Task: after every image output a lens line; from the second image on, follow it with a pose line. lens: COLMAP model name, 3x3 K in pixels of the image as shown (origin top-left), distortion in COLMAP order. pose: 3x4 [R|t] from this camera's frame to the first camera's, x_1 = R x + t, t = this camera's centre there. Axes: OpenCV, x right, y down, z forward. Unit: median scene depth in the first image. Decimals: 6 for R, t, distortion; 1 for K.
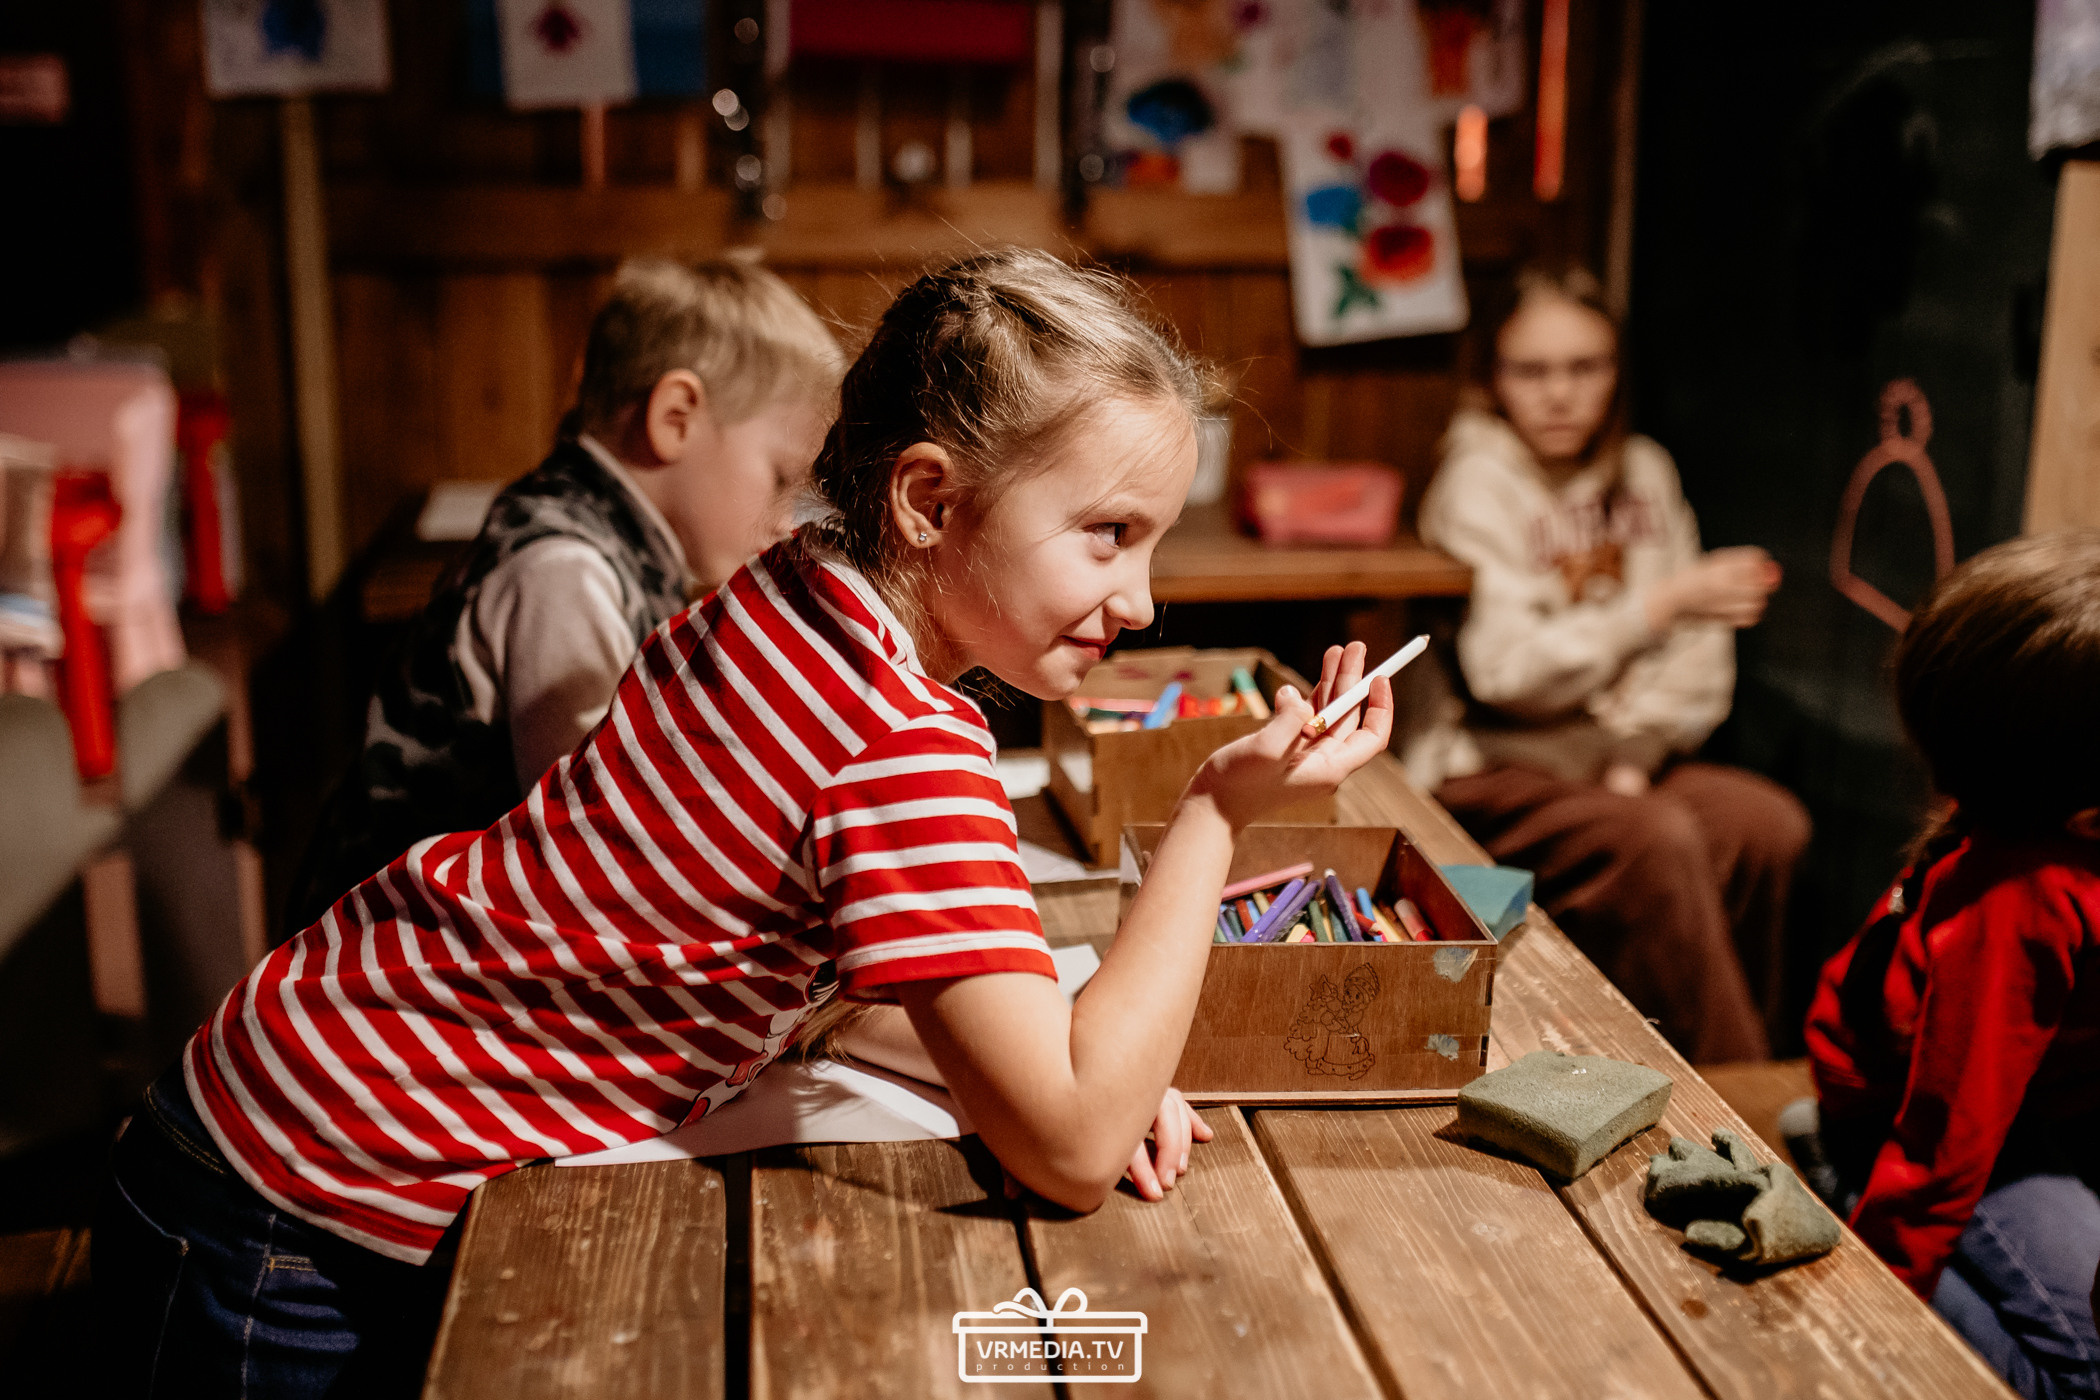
lens RADIAL K [[2459.9, 0, 1024.7], [0, 2459.9, 684.8], [0, 0, 1]] dist [-0.017101, 0.022626]
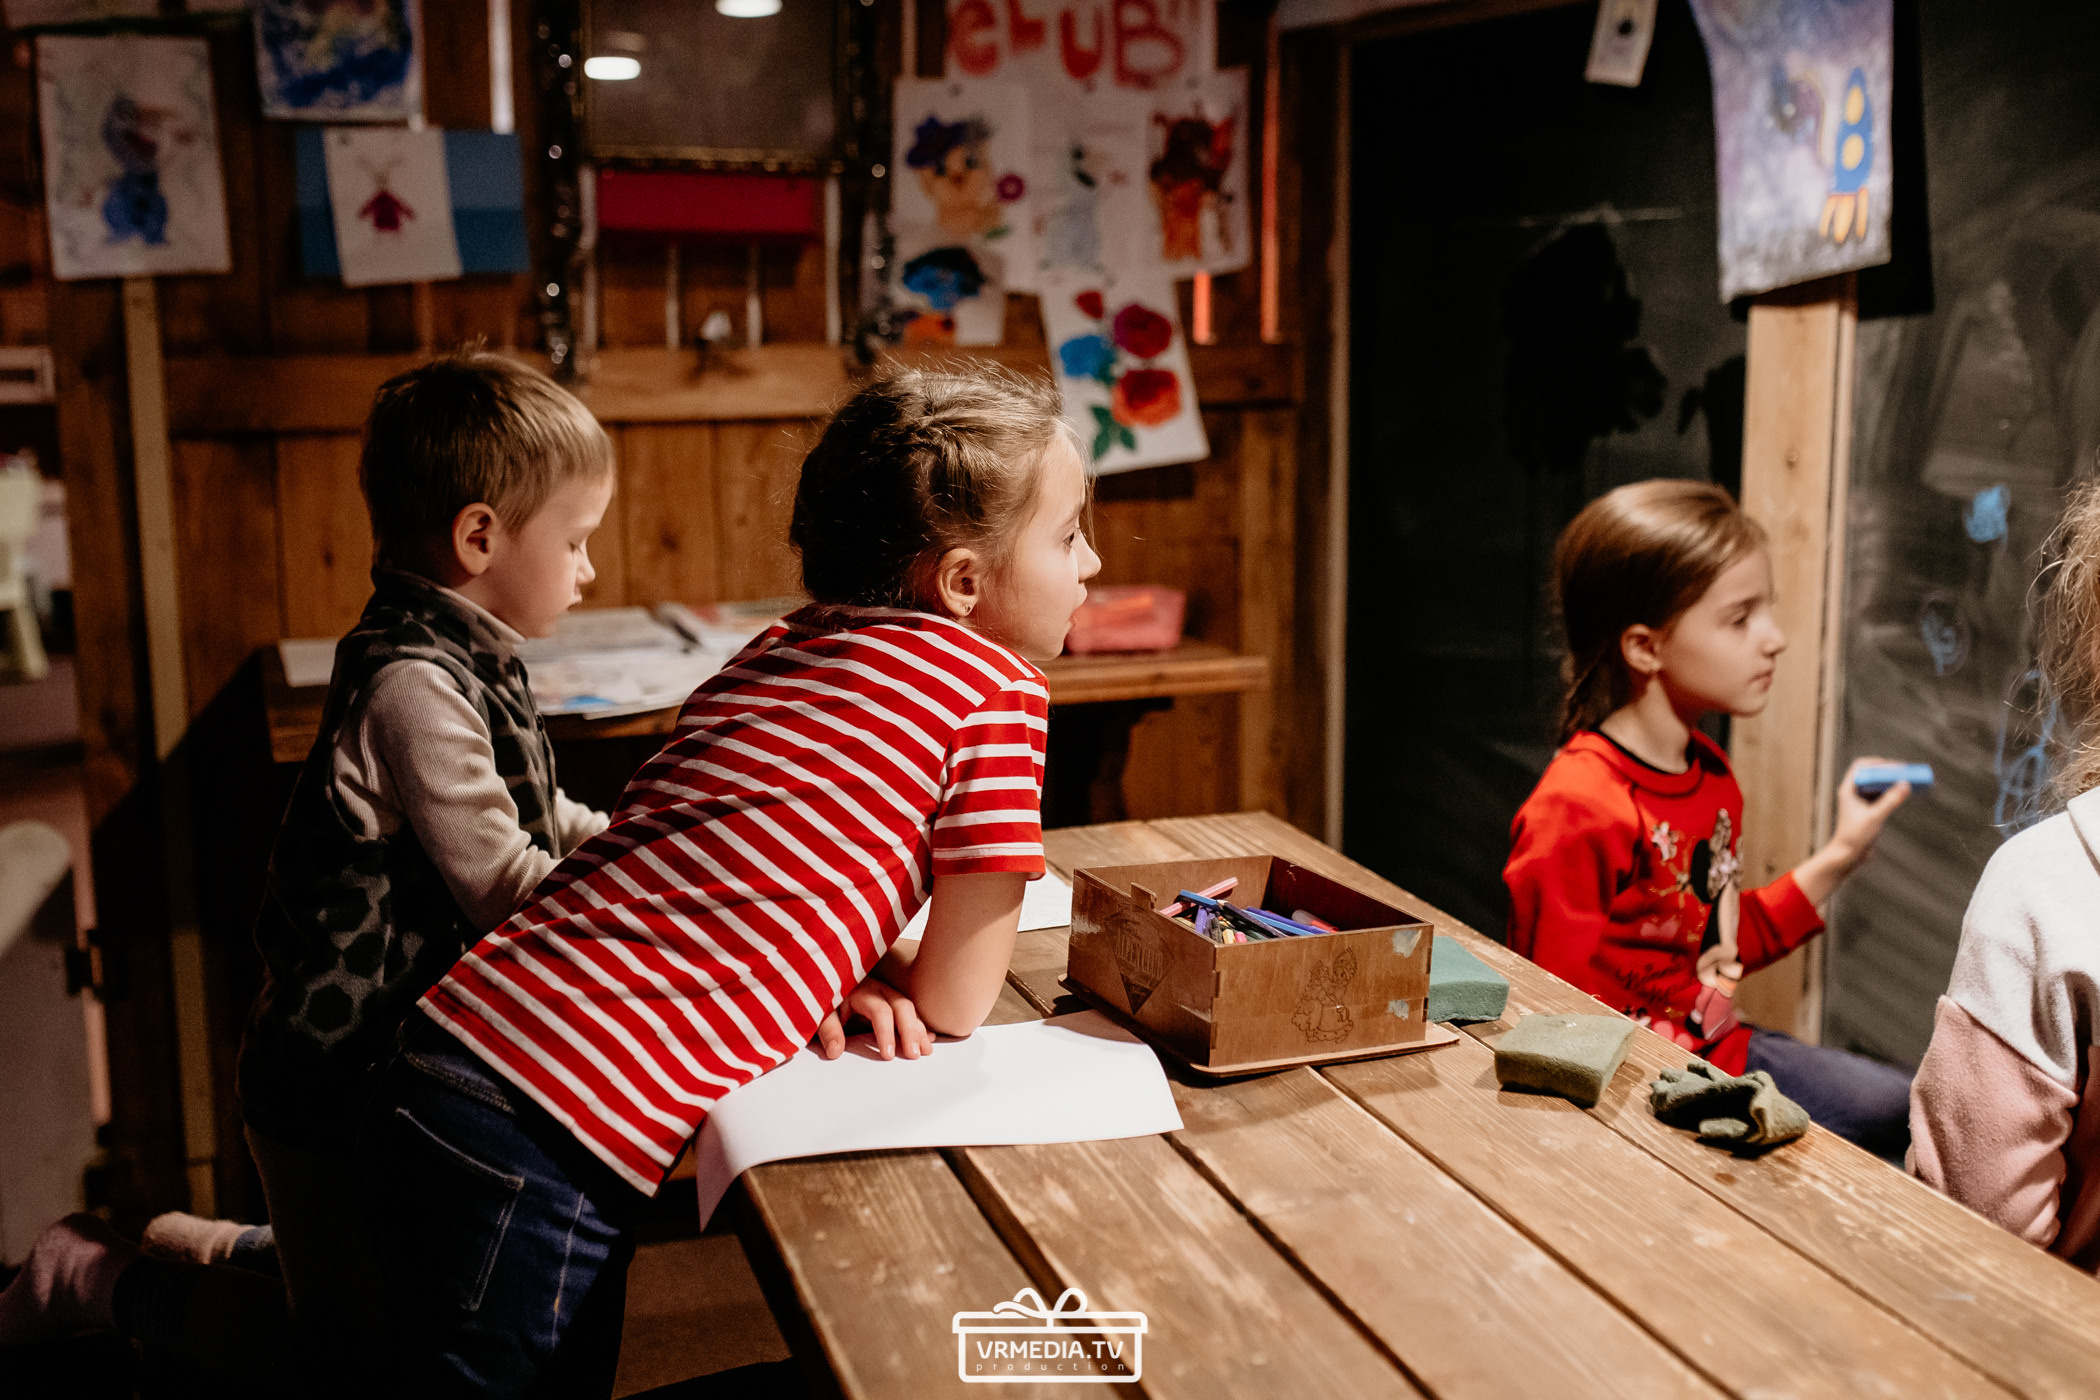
lens RADIAL K [[2459.9, 0, 1024.7], [0, 2459.9, 684.8], [0, 0, 1]] dist [-0.017101, 0.022626]
pose [[0.983171, -0.048840, 0.176039, -0.117267], [0.058994, 0.996855, -0.052911, 0.012997], [-0.172901, 0.062406, 0.982960, -0.094161]]
